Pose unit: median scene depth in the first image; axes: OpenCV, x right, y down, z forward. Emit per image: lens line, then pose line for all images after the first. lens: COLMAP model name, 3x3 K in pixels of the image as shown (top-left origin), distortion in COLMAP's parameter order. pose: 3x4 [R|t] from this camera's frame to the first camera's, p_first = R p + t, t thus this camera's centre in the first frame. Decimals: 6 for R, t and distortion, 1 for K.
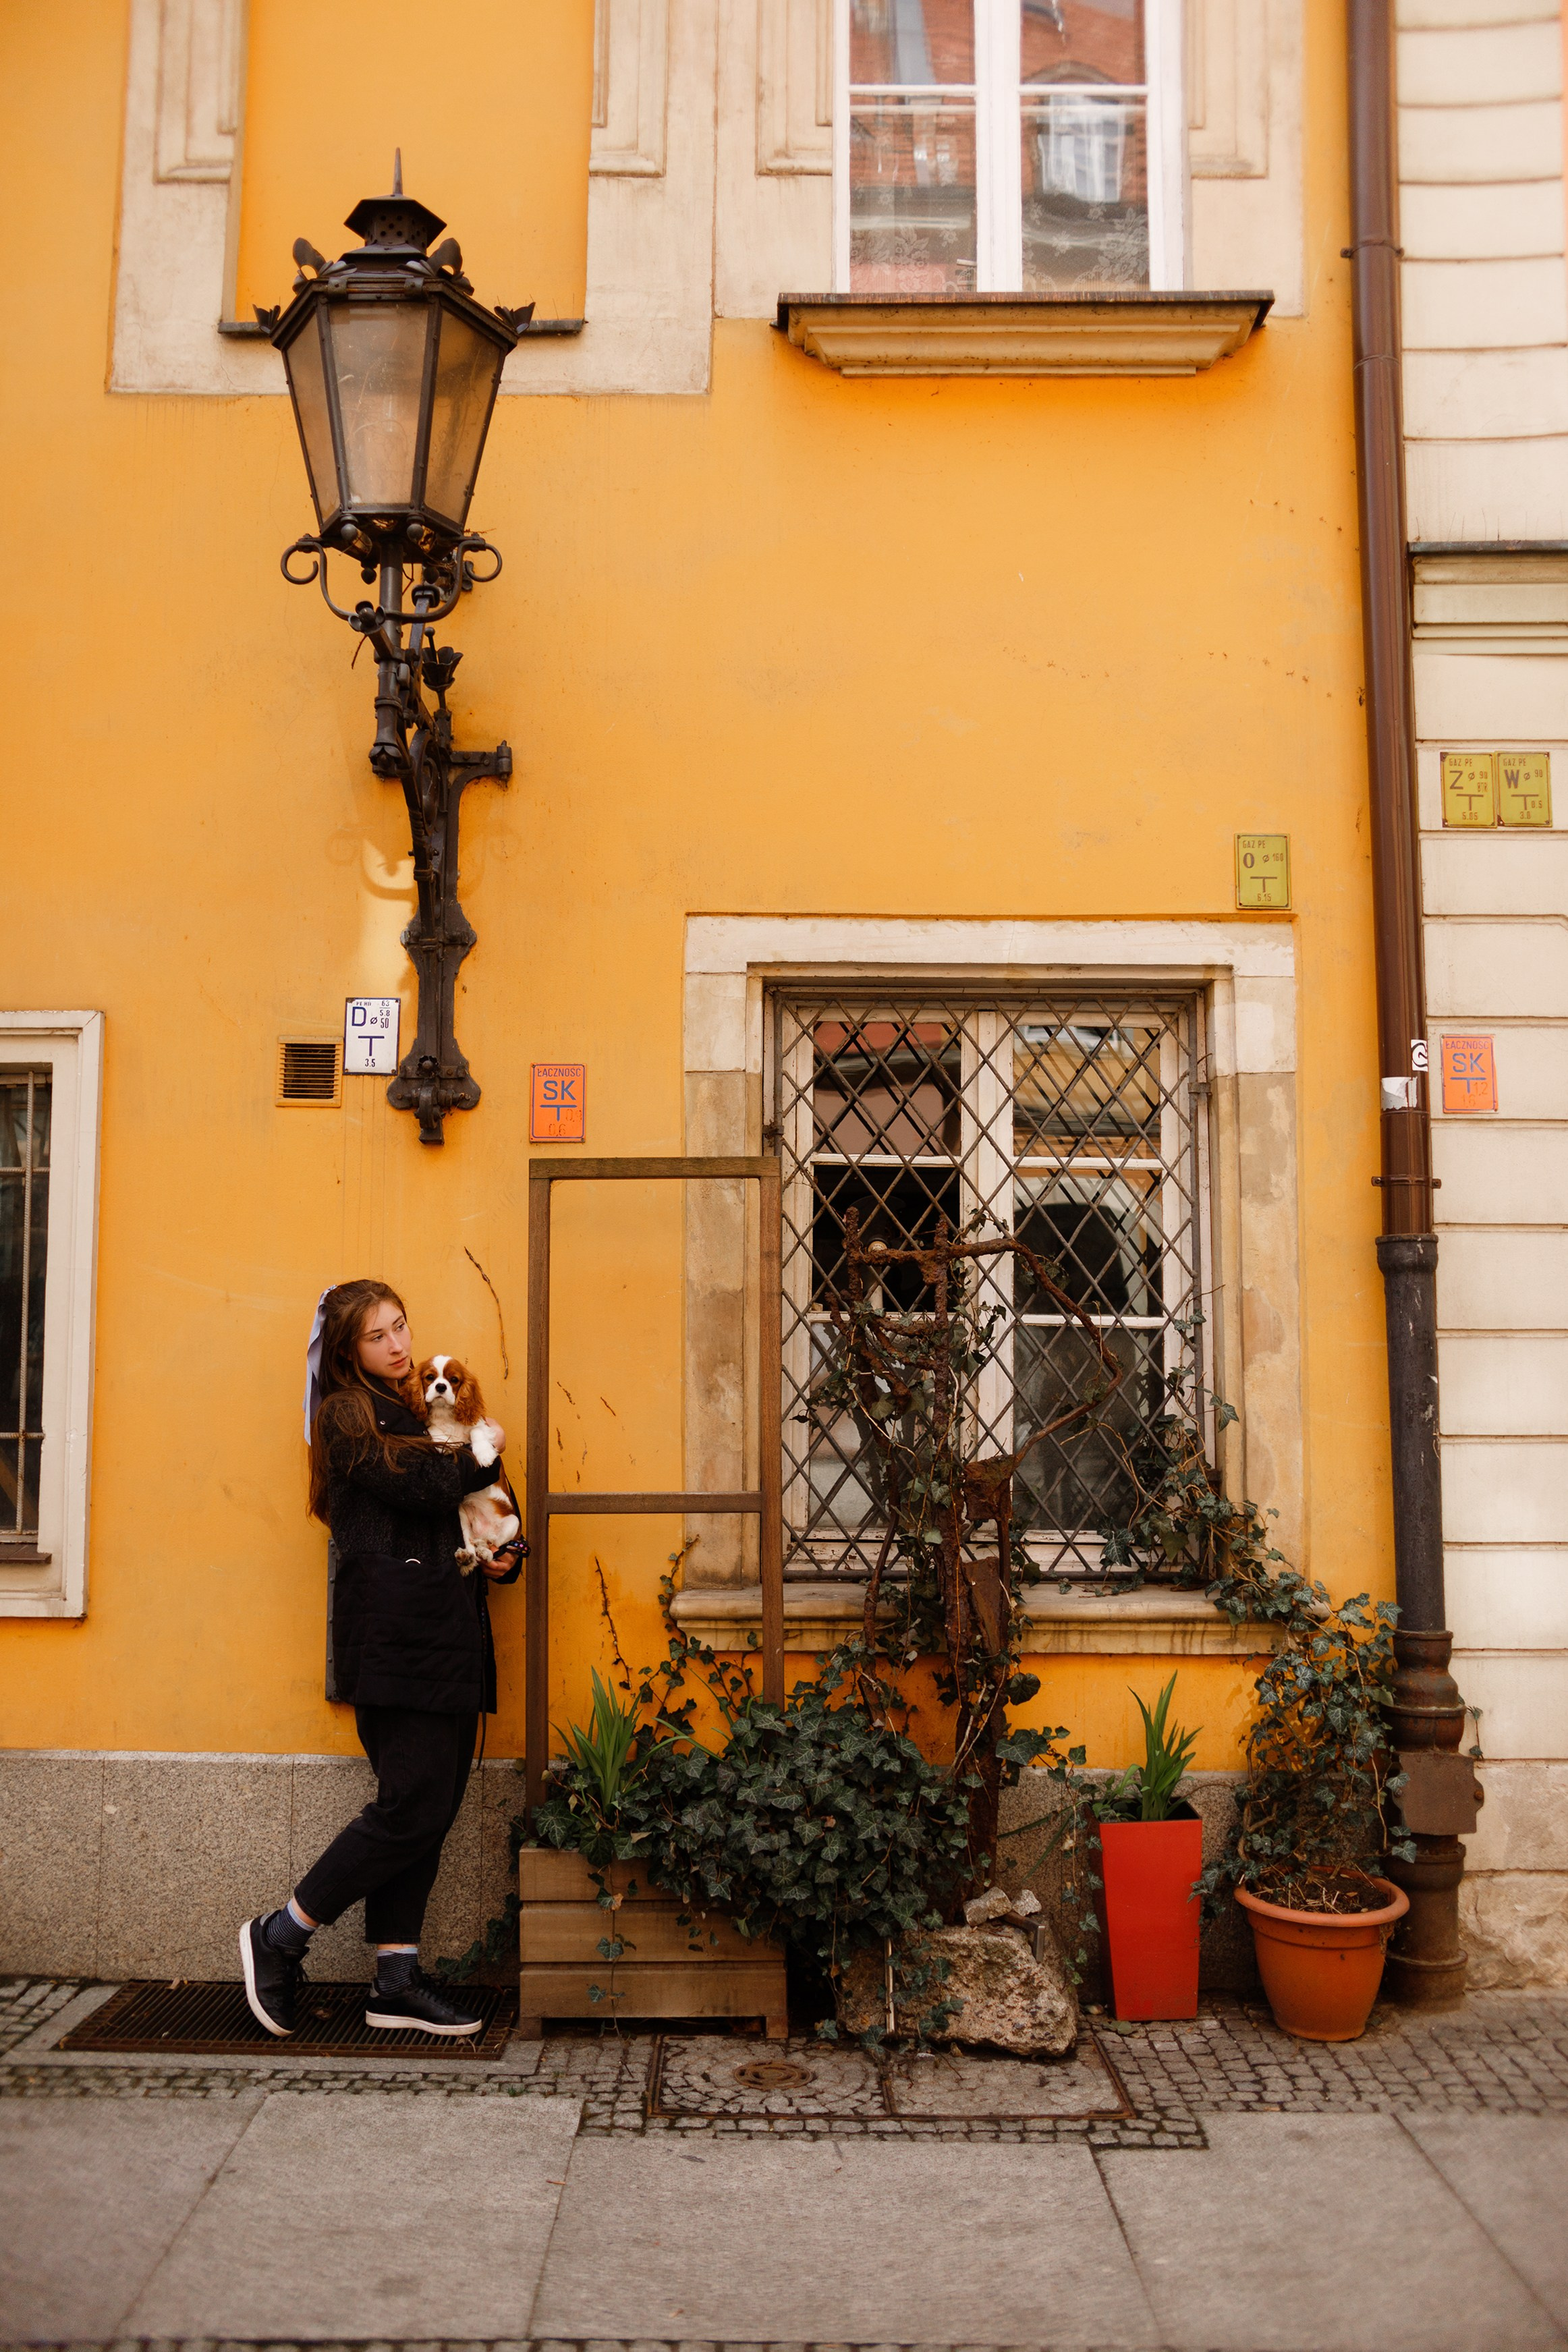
lens RADIAL K [[2310.4, 0, 784.0], [0, 2310.4, 1176.0], [0, 0, 1]] dist [-0.000054, 0.010220]
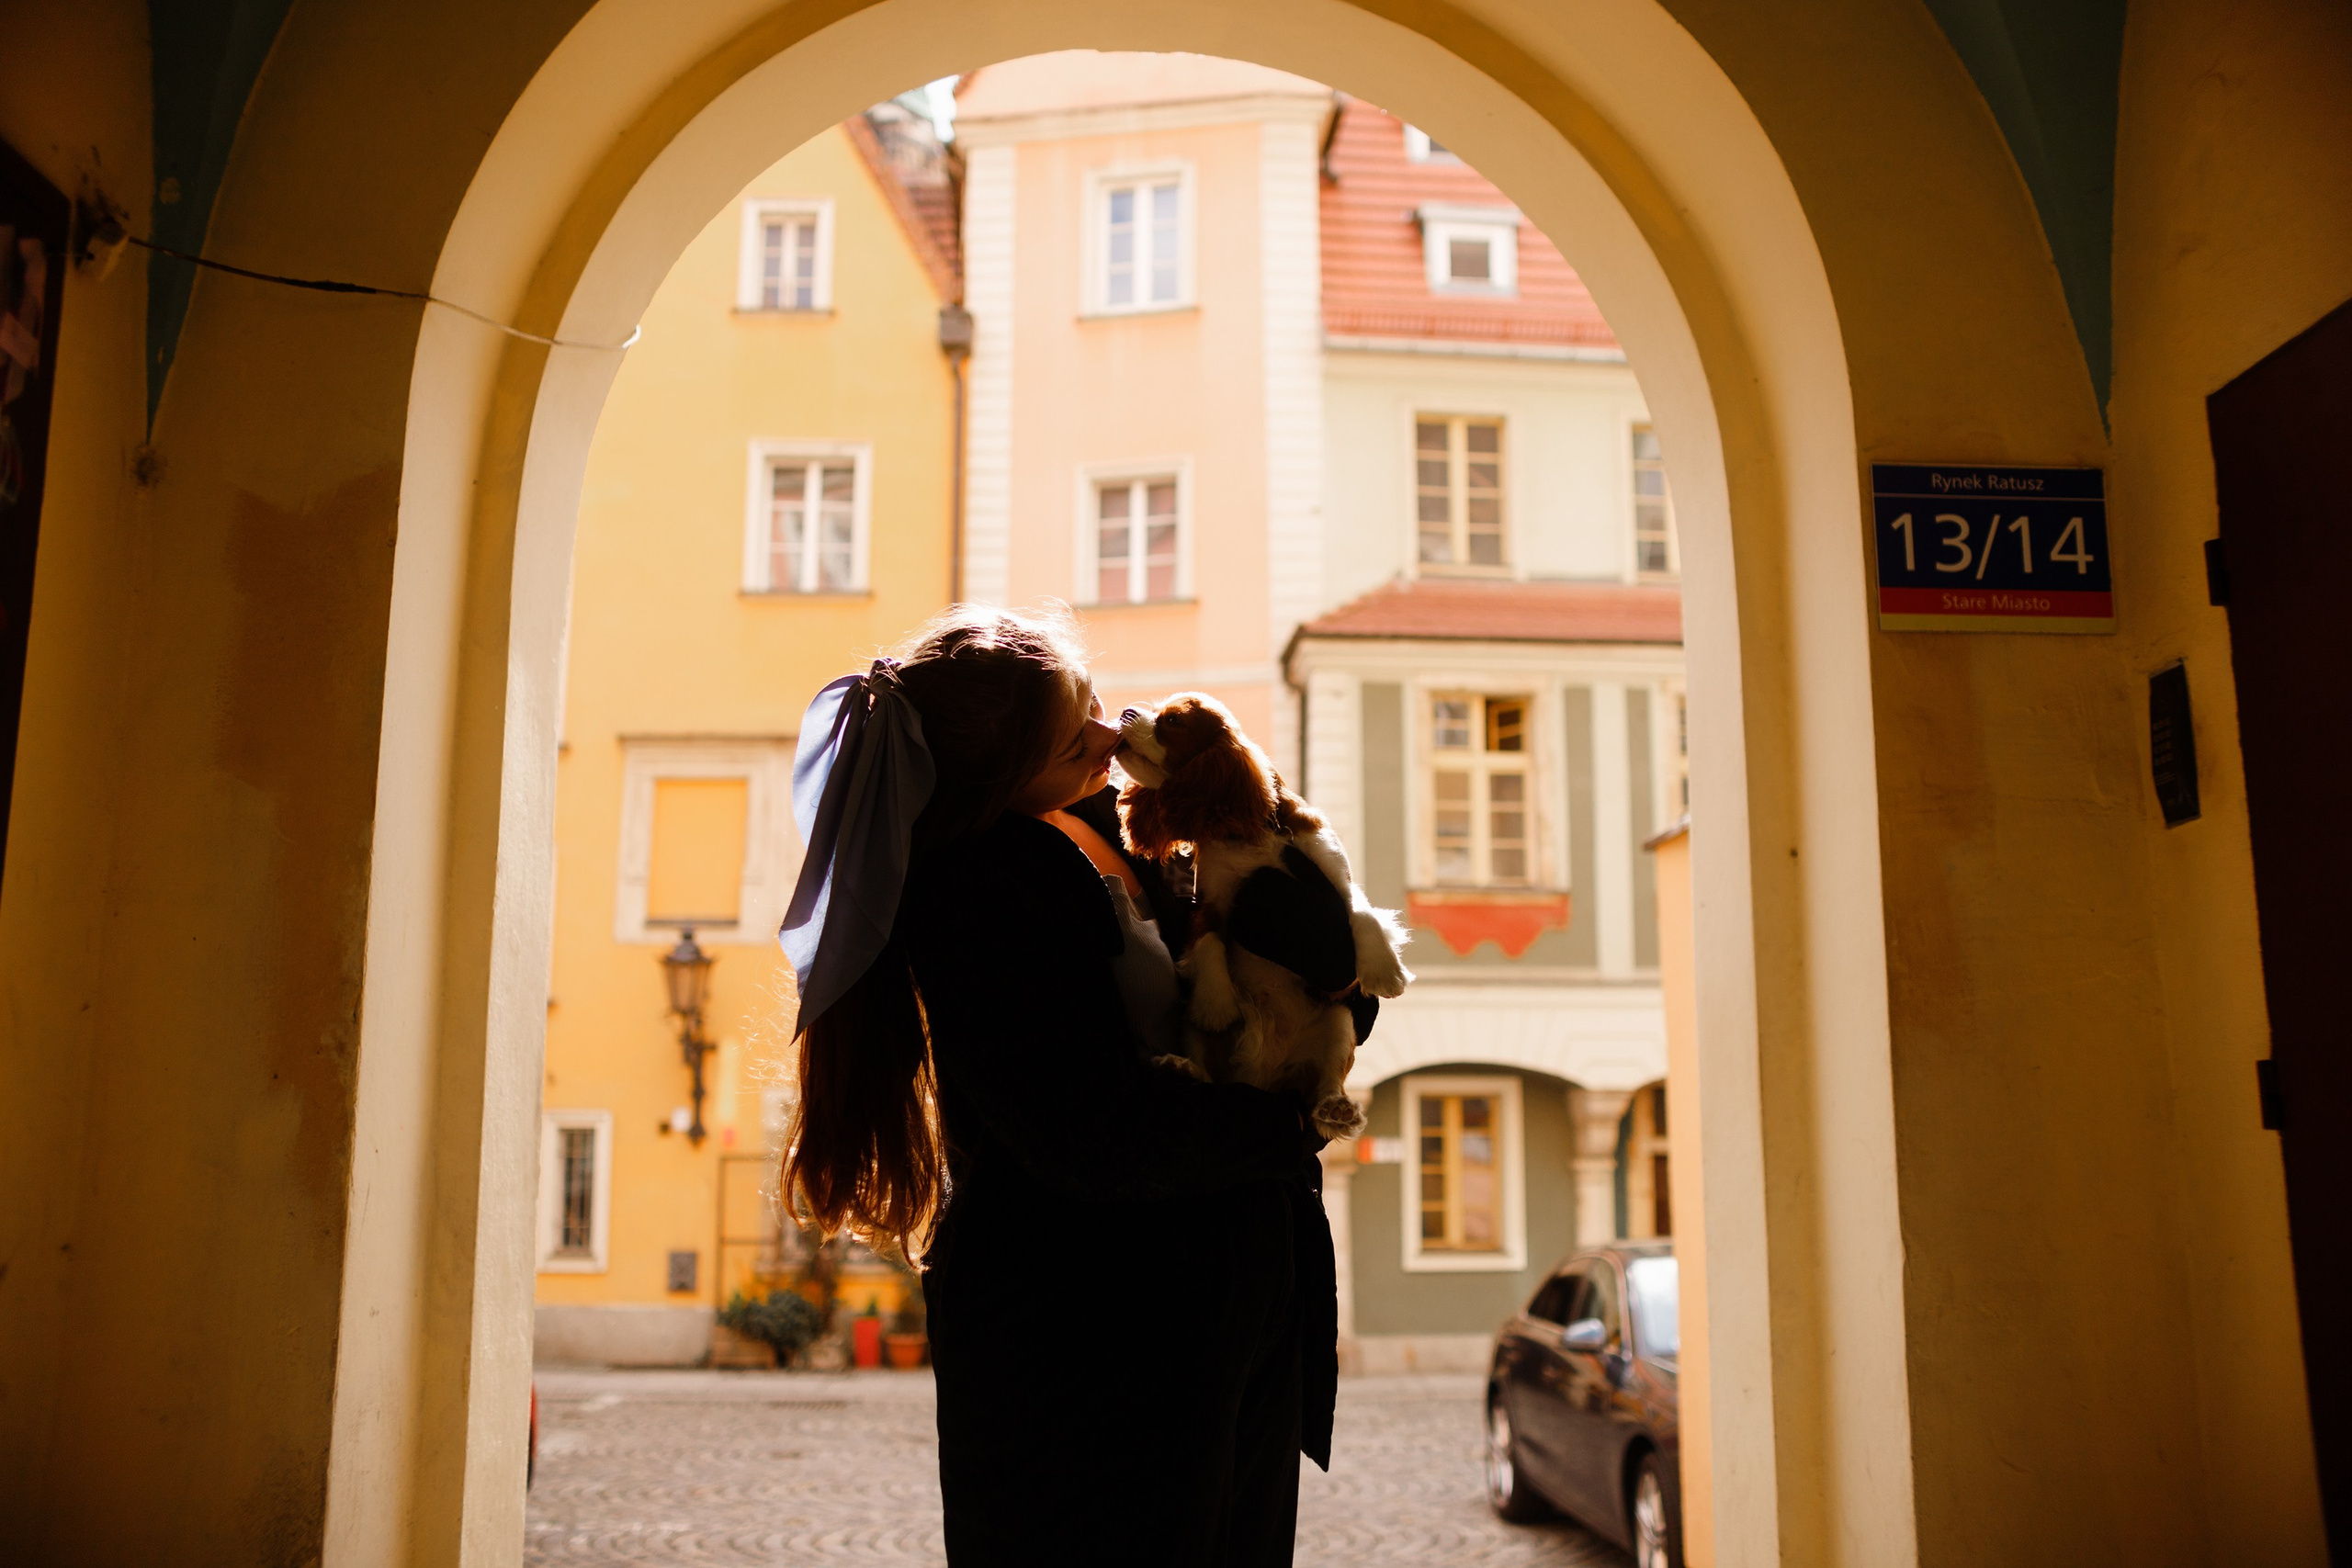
lens RADIAL K [[2310.2, 0, 1175.7], [0, 2310.2, 837.4], [0, 0, 1]] dist [-0.000054, 0.010220]
pose [[0.999937, 0.001426, 0.011111, 0.620574], [-0.001030, 0.999370, -0.035479, -0.407424], [-0.011155, 0.035466, 0.999309, -2.956979]]
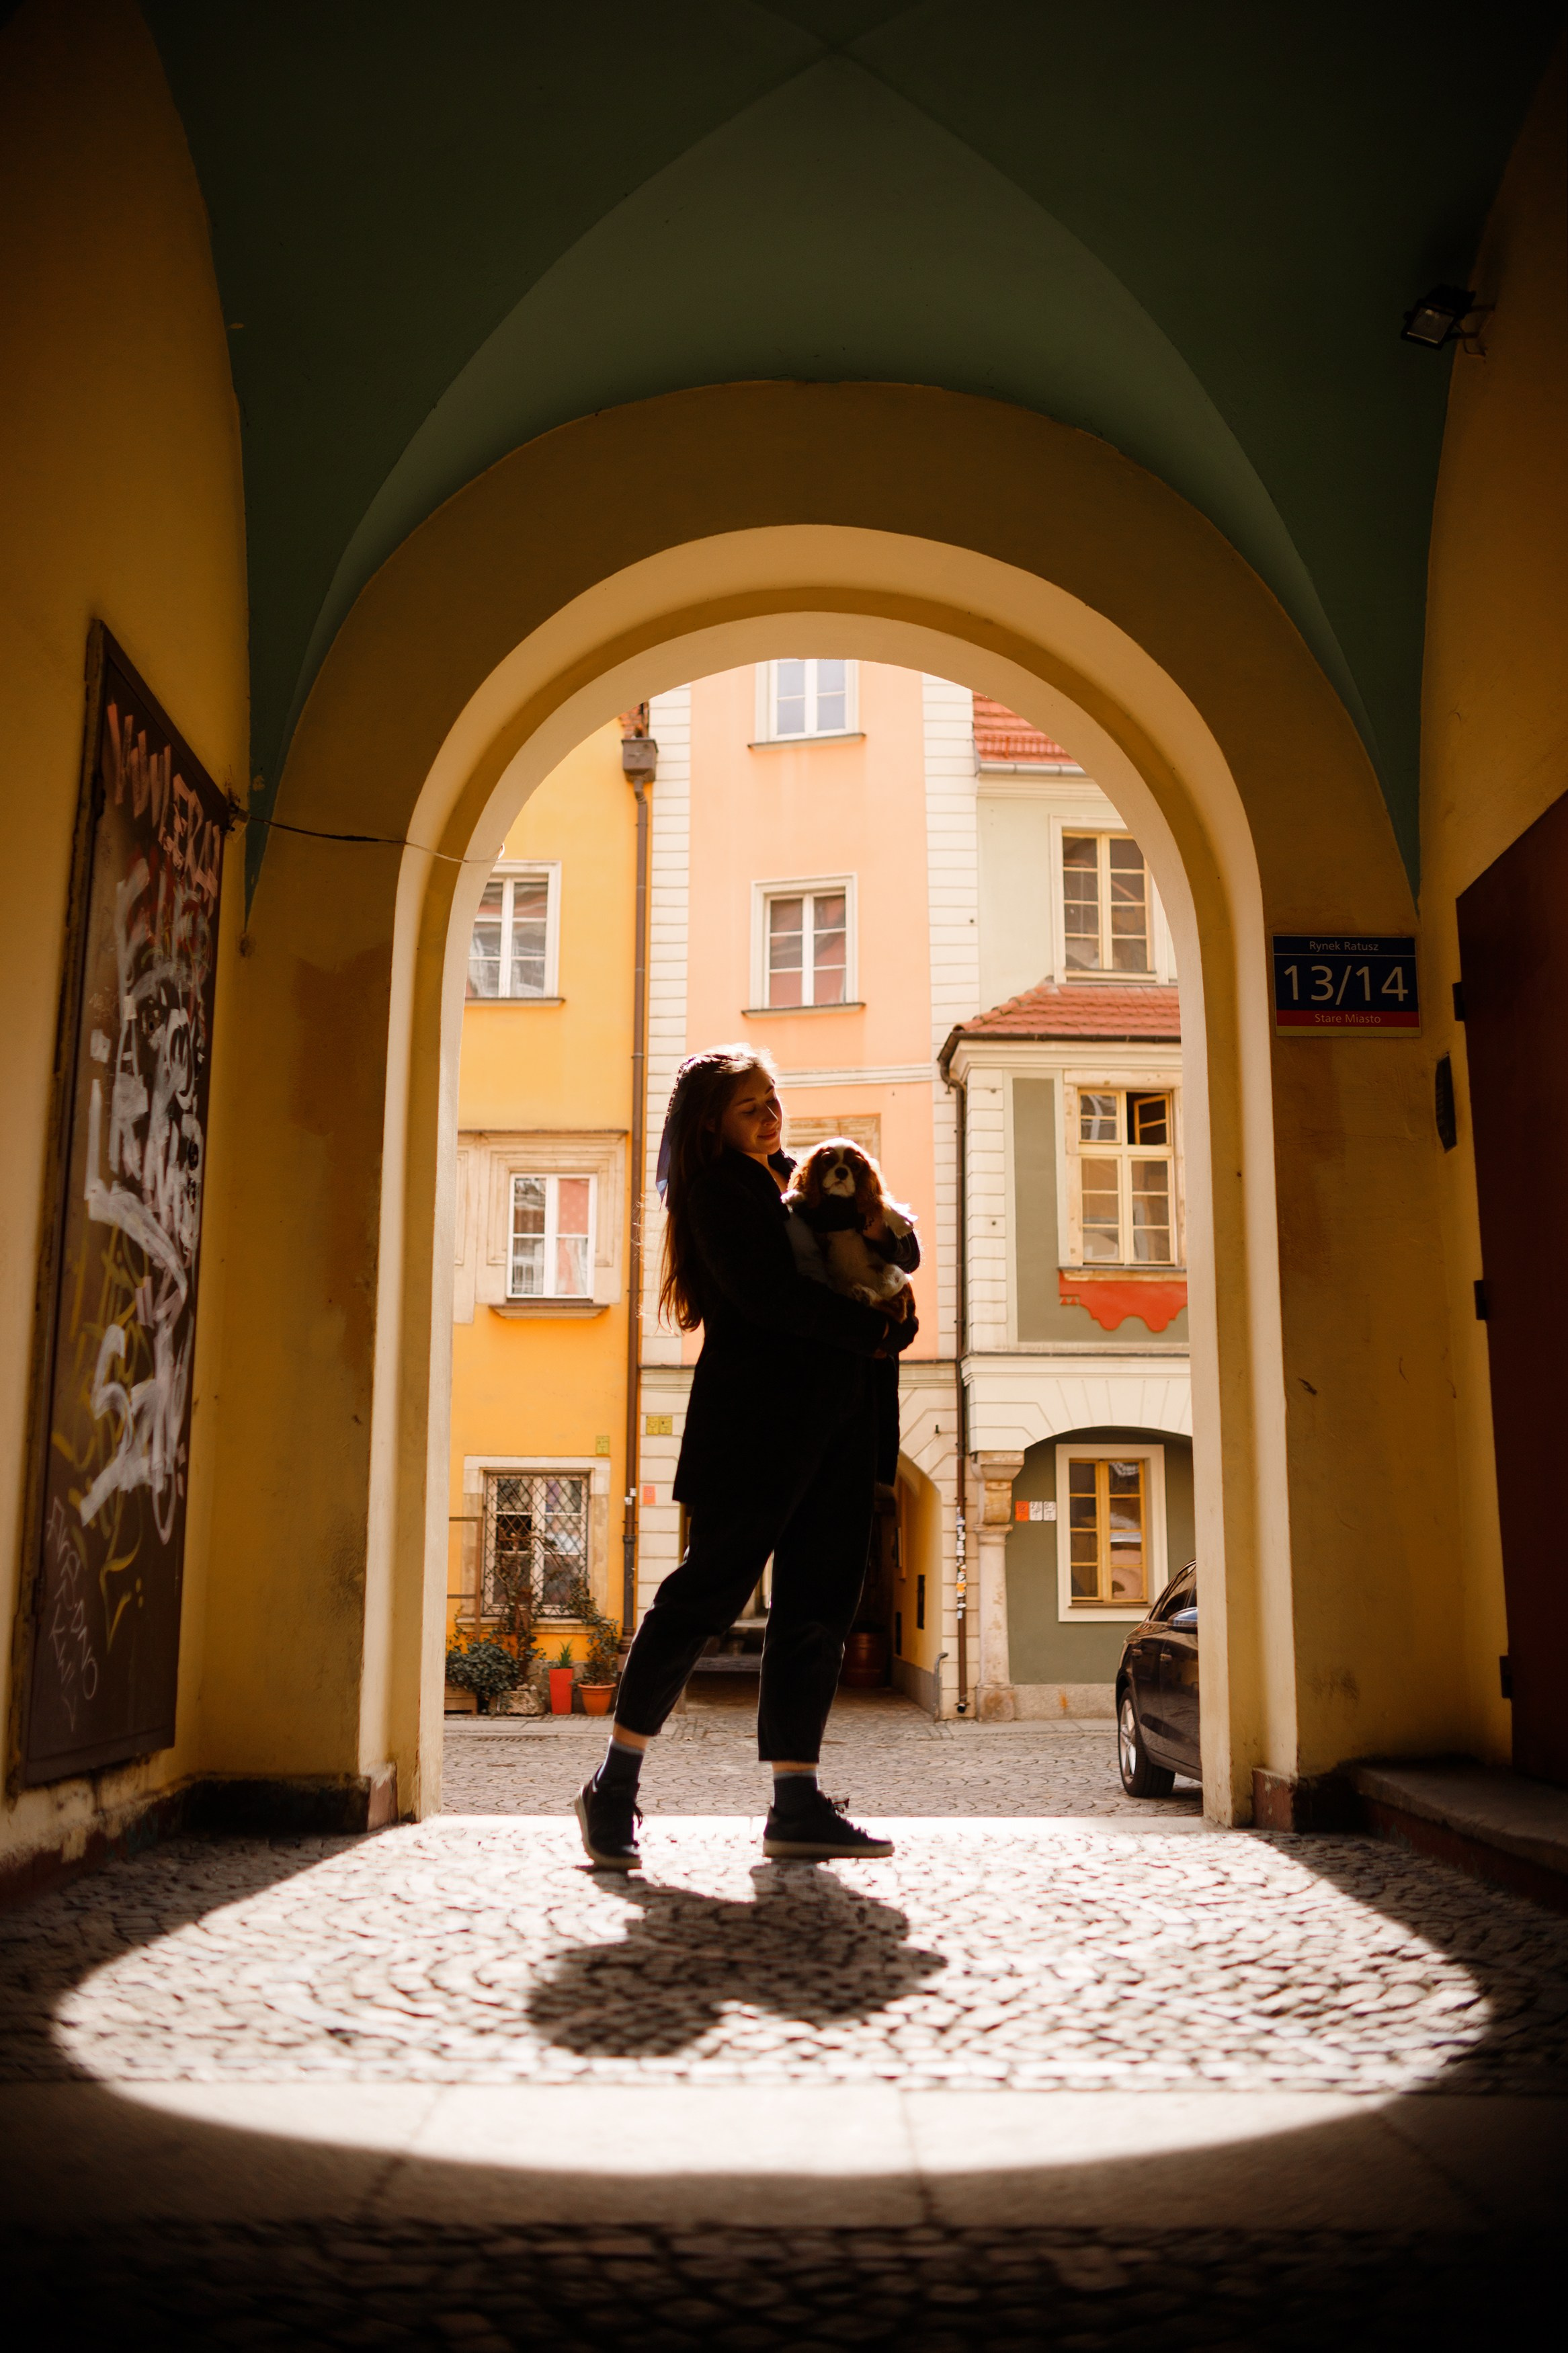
lens RADIAL K [[2311.0, 0, 784.0], [0, 2311.0, 1176.5], [0, 0, 1]] dist [-0.000054, 0.010220]
pose [[0.999902, -0.002484, -0.013801, 0.612671], [0.001625, 0.998077, -0.061960, -0.368328], [0.013928, 0.061931, 0.997983, -3.290528]]
